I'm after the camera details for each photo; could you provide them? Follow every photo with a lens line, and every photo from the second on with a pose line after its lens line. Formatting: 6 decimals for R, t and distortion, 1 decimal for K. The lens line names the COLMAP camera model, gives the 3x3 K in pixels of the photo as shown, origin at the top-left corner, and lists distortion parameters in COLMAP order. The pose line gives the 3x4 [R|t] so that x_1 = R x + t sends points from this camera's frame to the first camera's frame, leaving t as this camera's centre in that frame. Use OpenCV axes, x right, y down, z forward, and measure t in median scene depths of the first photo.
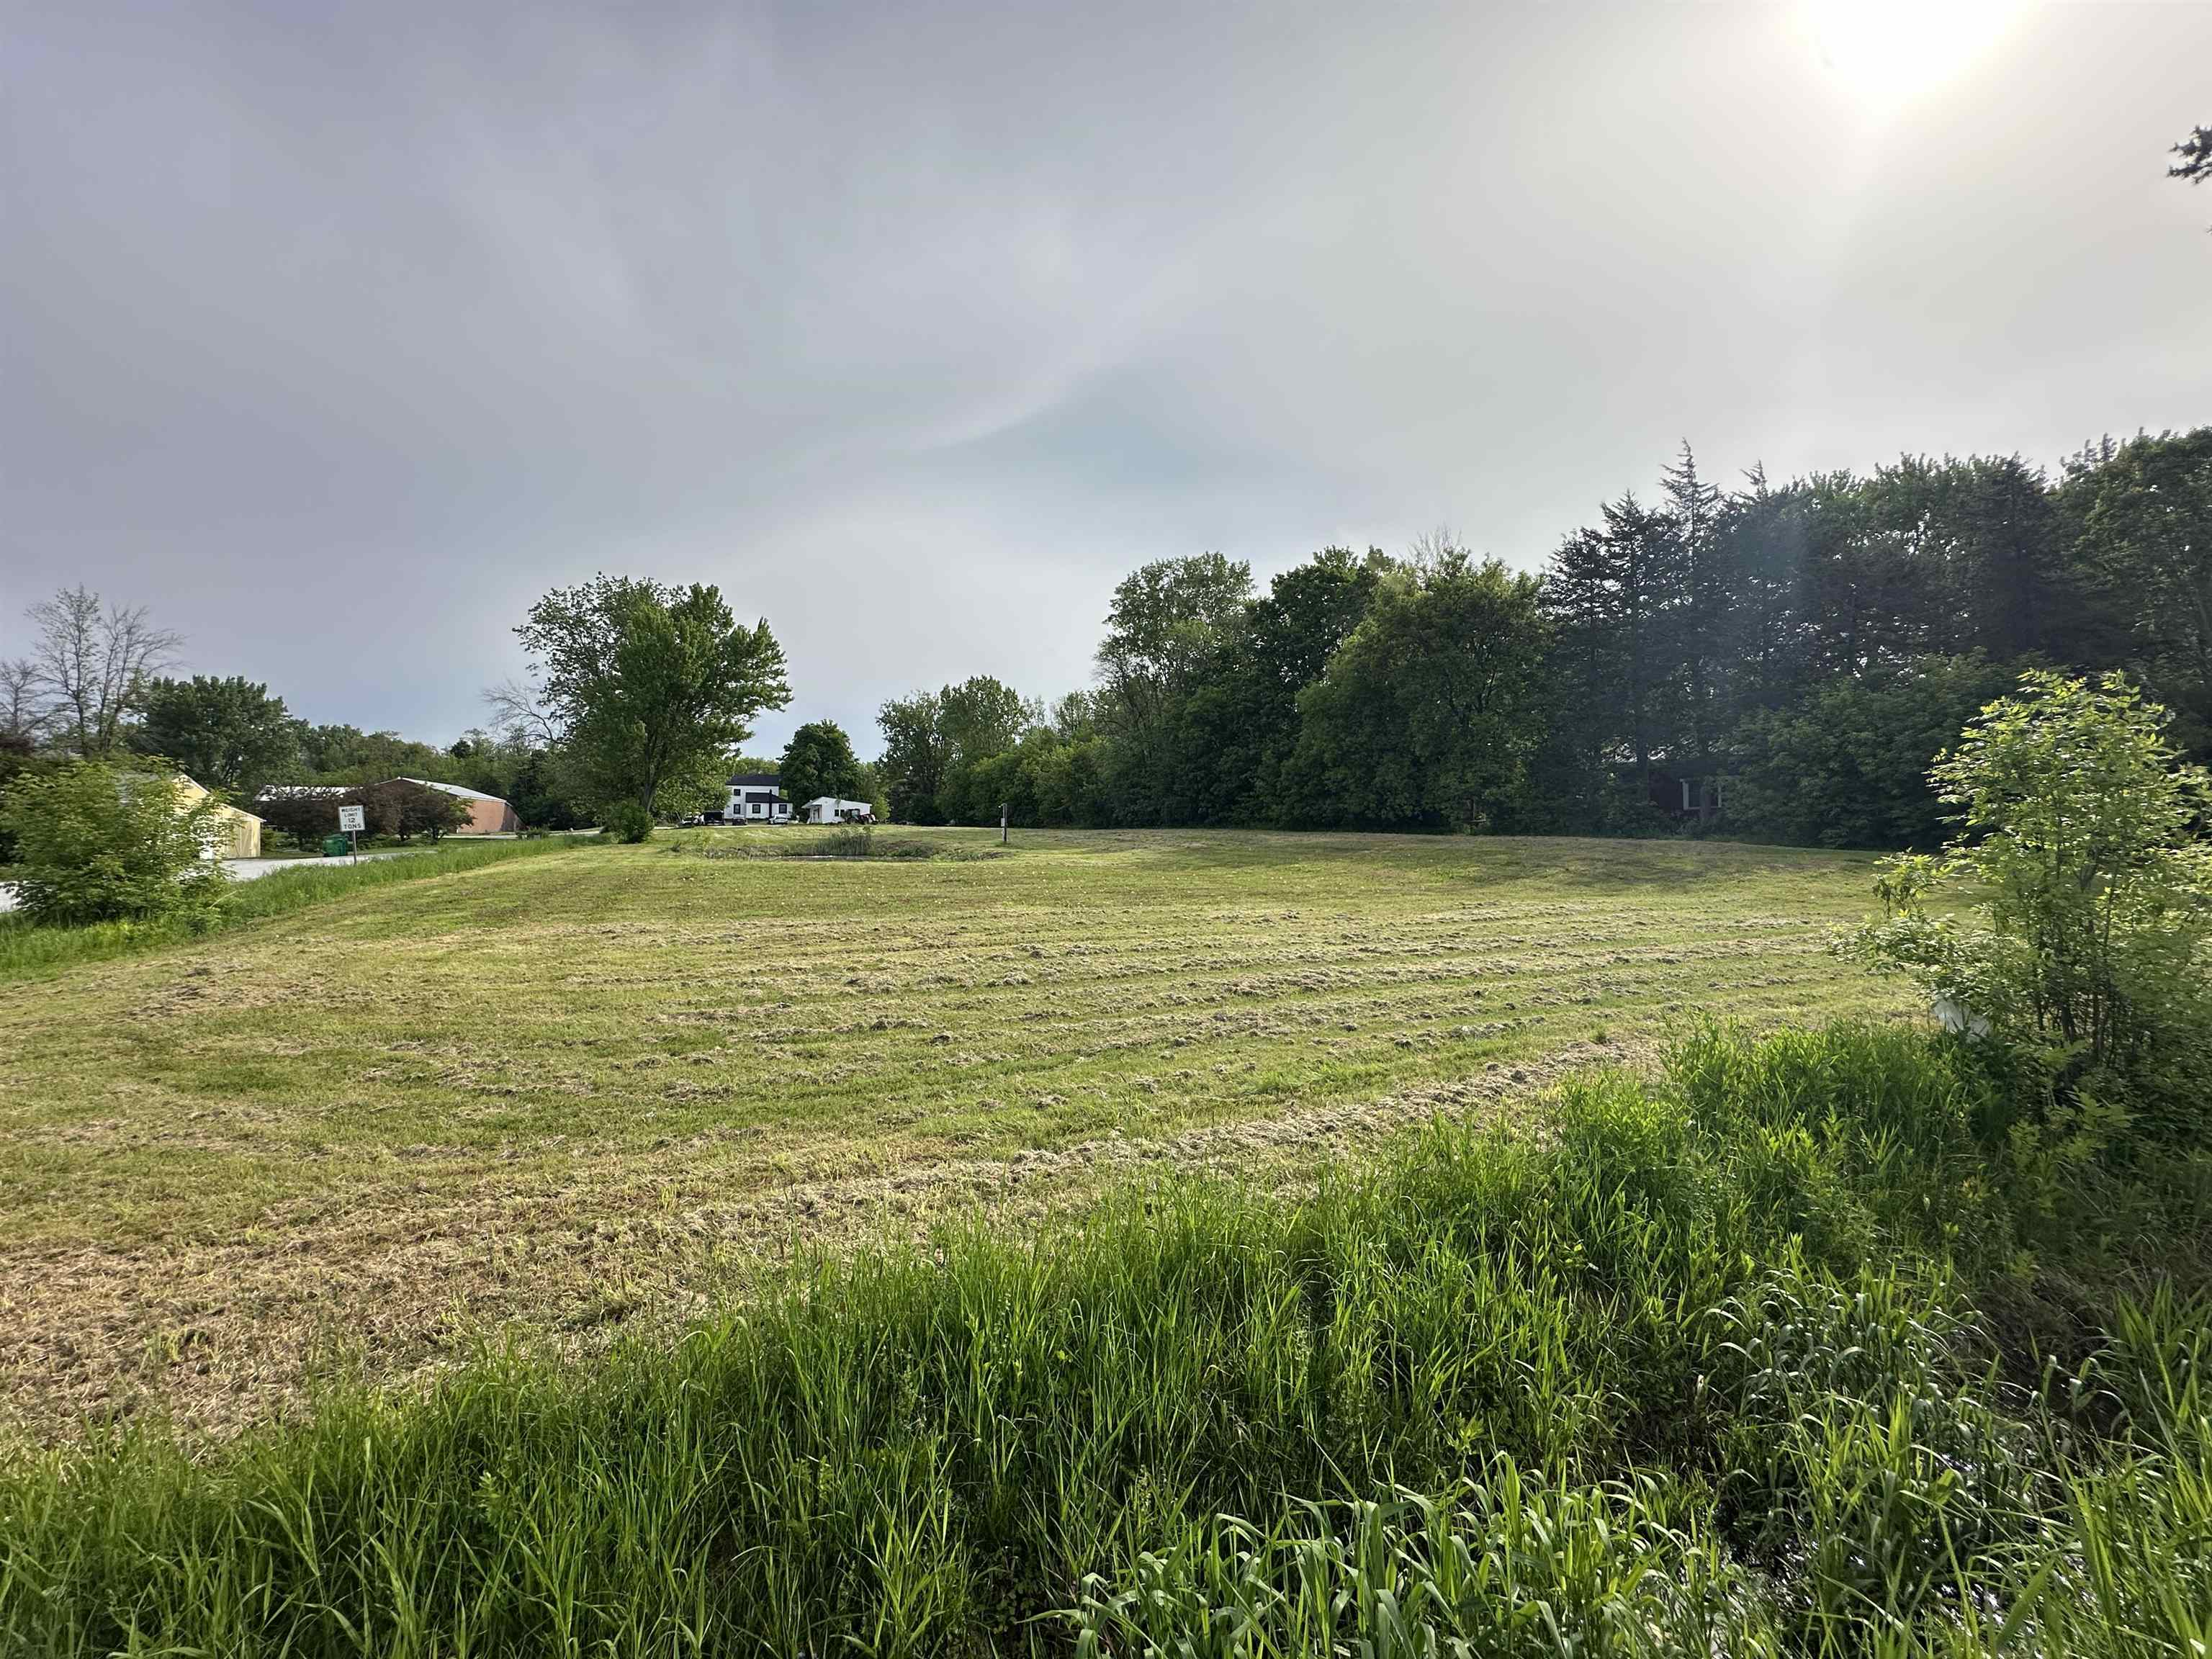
lens RADIAL K [[894.0, 0, 1108.3], [0, 894.0, 827.6], [0, 0, 1]] dist [-0.000312, 0.000416]
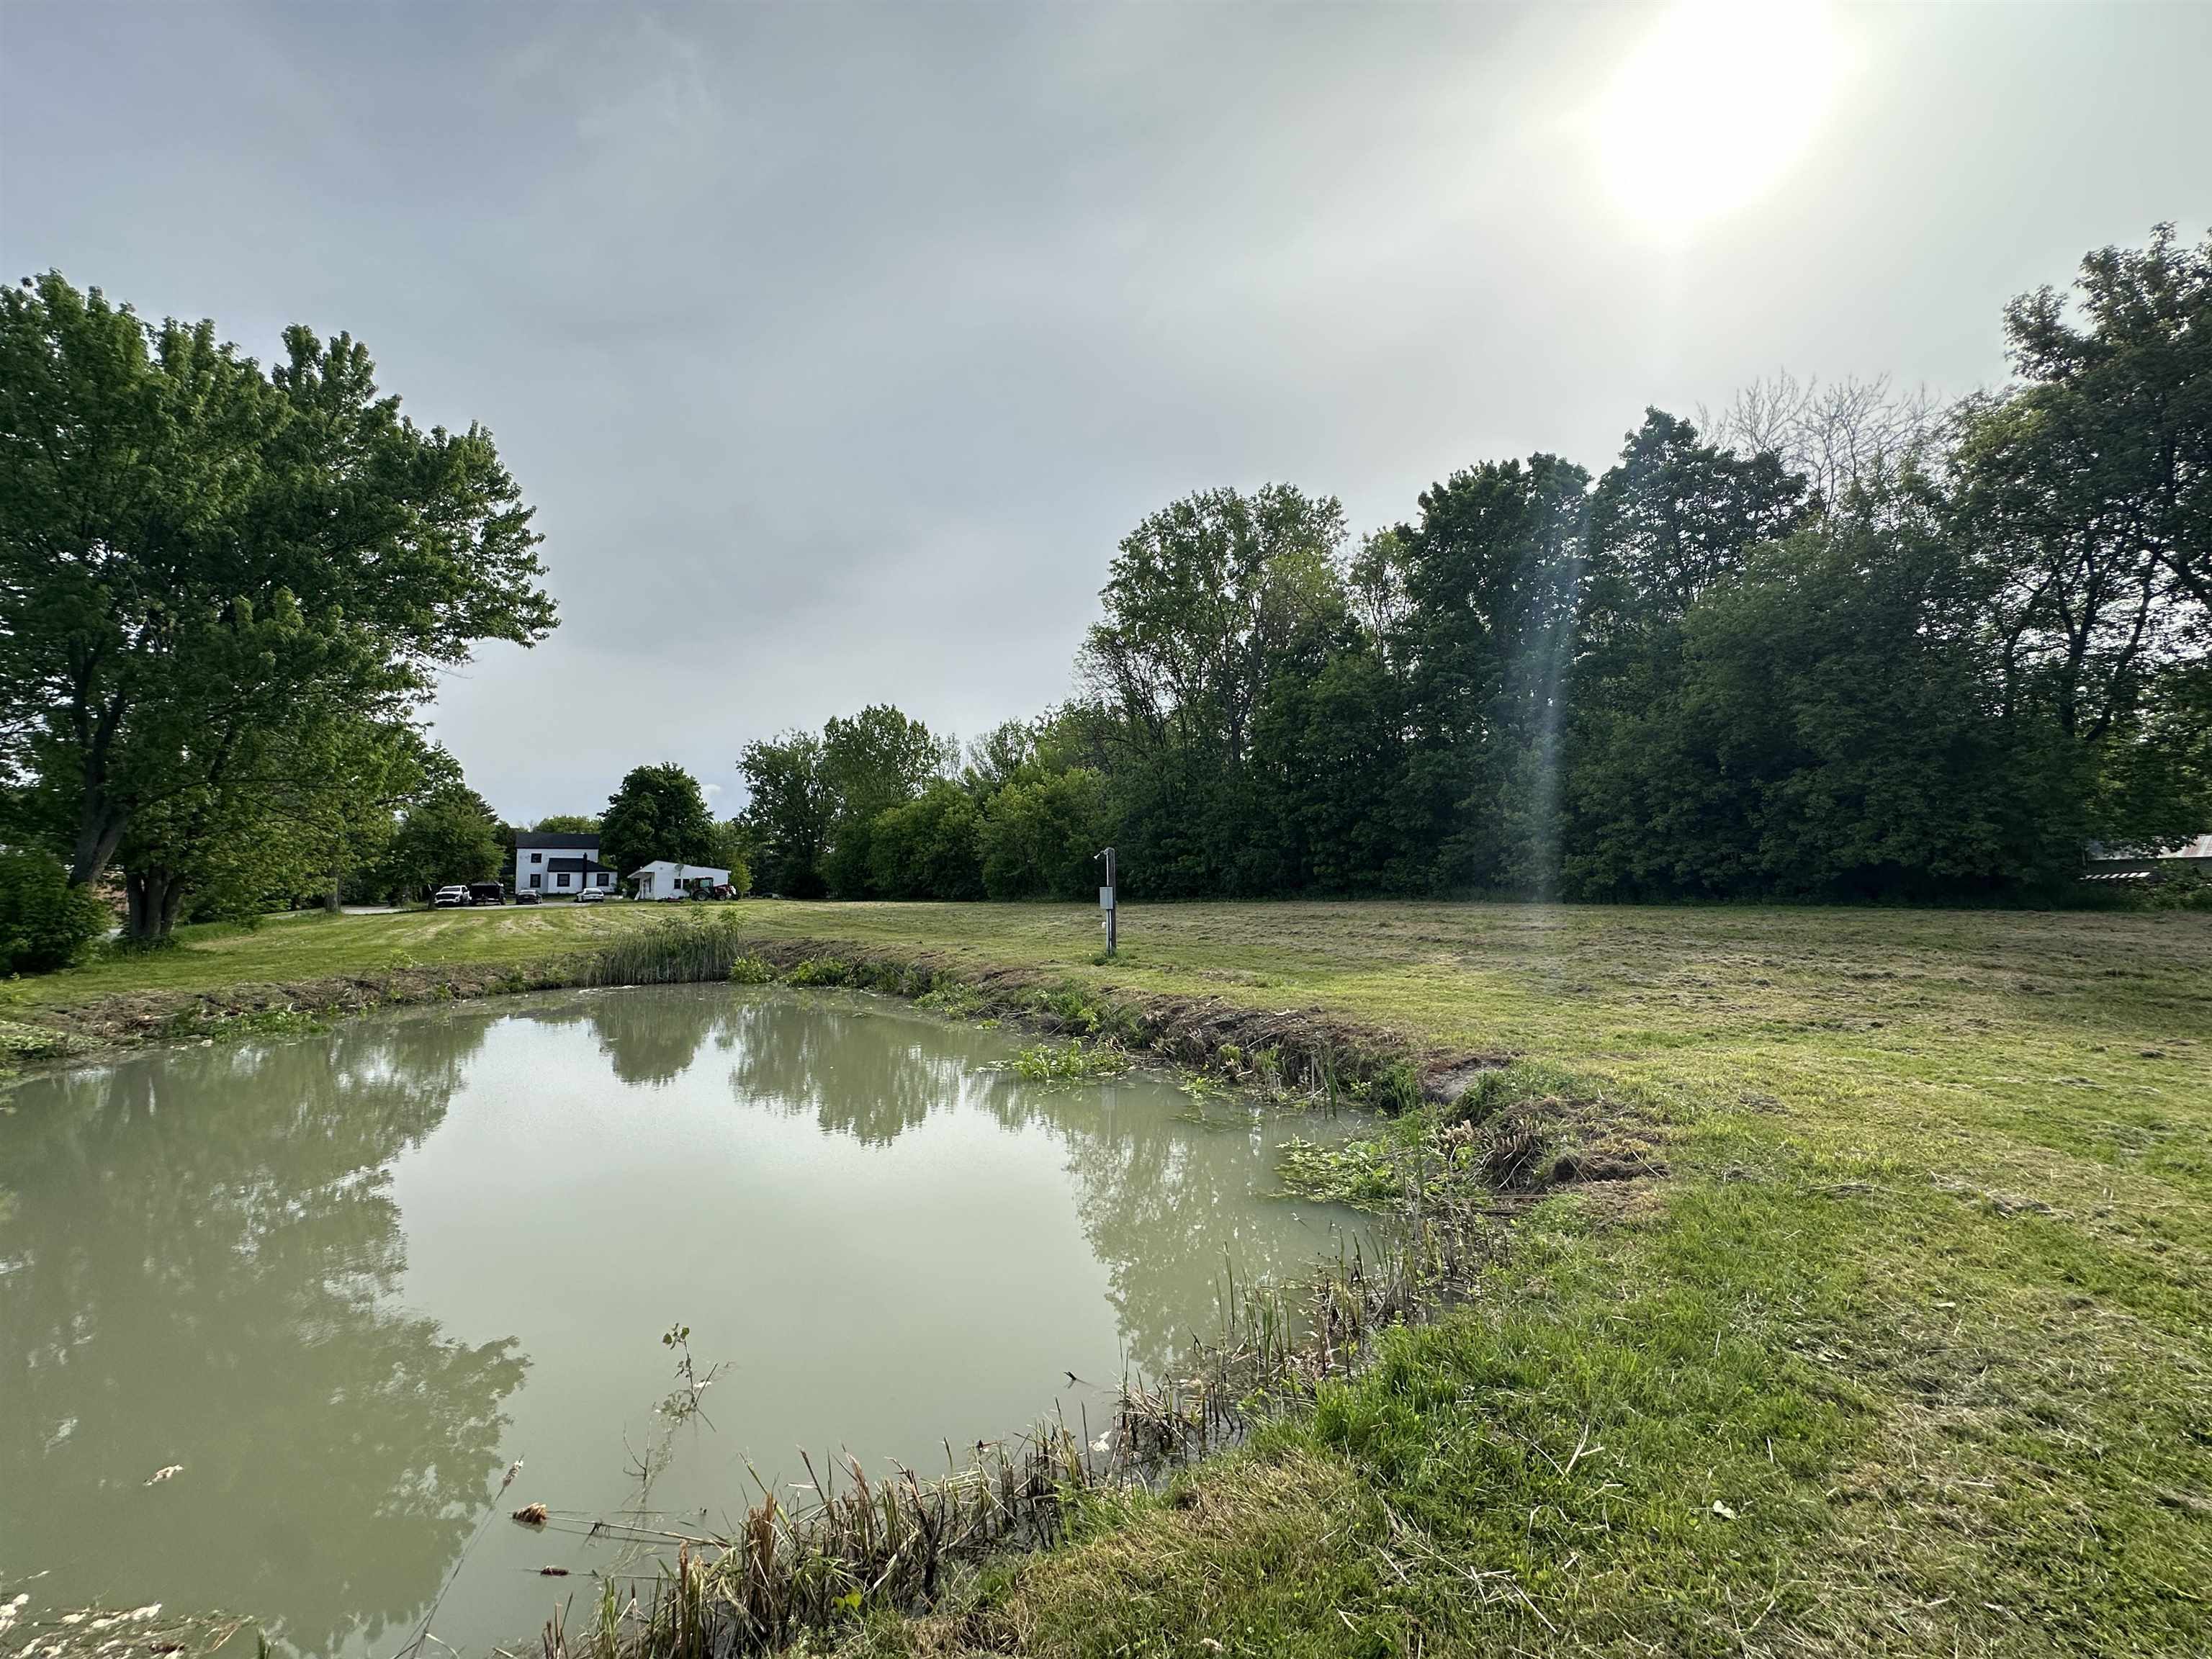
lens RADIAL K [[894.0, 0, 1109.1], [0, 894.0, 823.9], [0, 0, 1]] dist [-0.000312, 0.000416]
pose [[0.989355, -0.004690, 0.145448, -0.064730], [0.016156, 0.996842, -0.077755, -0.003133], [-0.144624, 0.079278, 0.986306, 0.233003]]
